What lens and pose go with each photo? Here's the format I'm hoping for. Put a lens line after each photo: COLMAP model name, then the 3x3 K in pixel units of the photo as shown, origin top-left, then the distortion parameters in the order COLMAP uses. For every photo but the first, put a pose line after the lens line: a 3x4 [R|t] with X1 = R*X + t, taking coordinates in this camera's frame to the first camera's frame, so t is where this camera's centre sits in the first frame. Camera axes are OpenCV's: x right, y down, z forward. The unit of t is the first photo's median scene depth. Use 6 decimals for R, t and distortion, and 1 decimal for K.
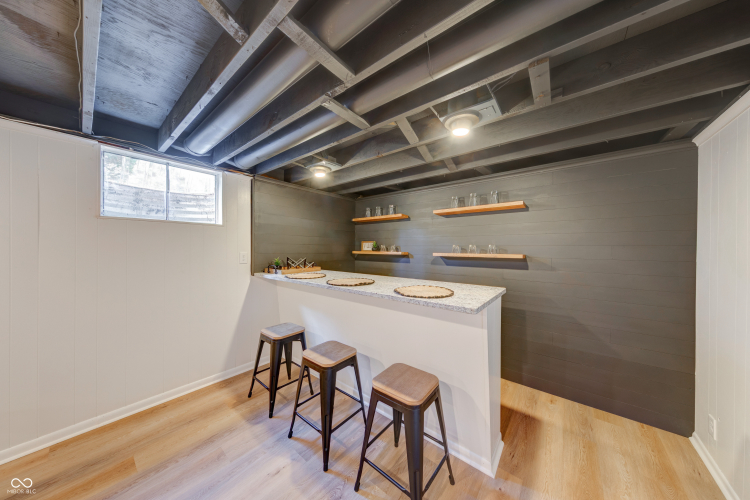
lens RADIAL K [[240.6, 0, 378.3], [0, 240.6, 249.2], [0, 0, 1]] dist [0.015852, 0.000023]
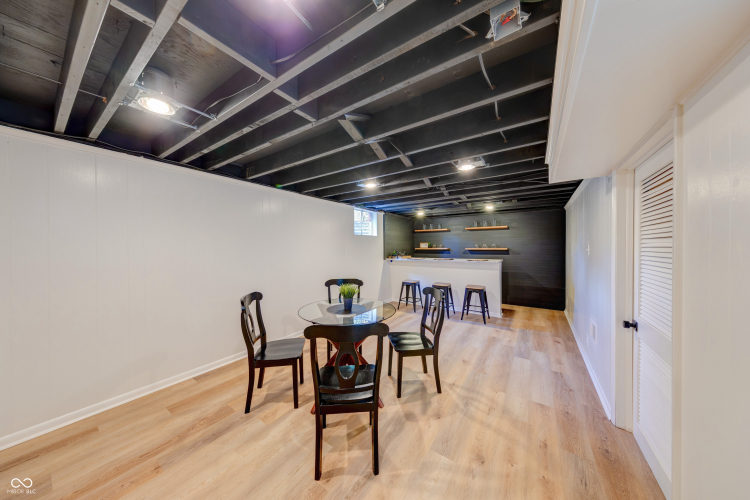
lens RADIAL K [[238.5, 0, 371.5], [0, 238.5, 247.8], [0, 0, 1]] dist [-0.000076, -0.000023]
pose [[0.997130, -0.009767, 0.075081, -0.791904], [0.009967, 0.999948, -0.002287, 0.009349], [-0.075054, 0.003028, 0.997175, -1.078312]]
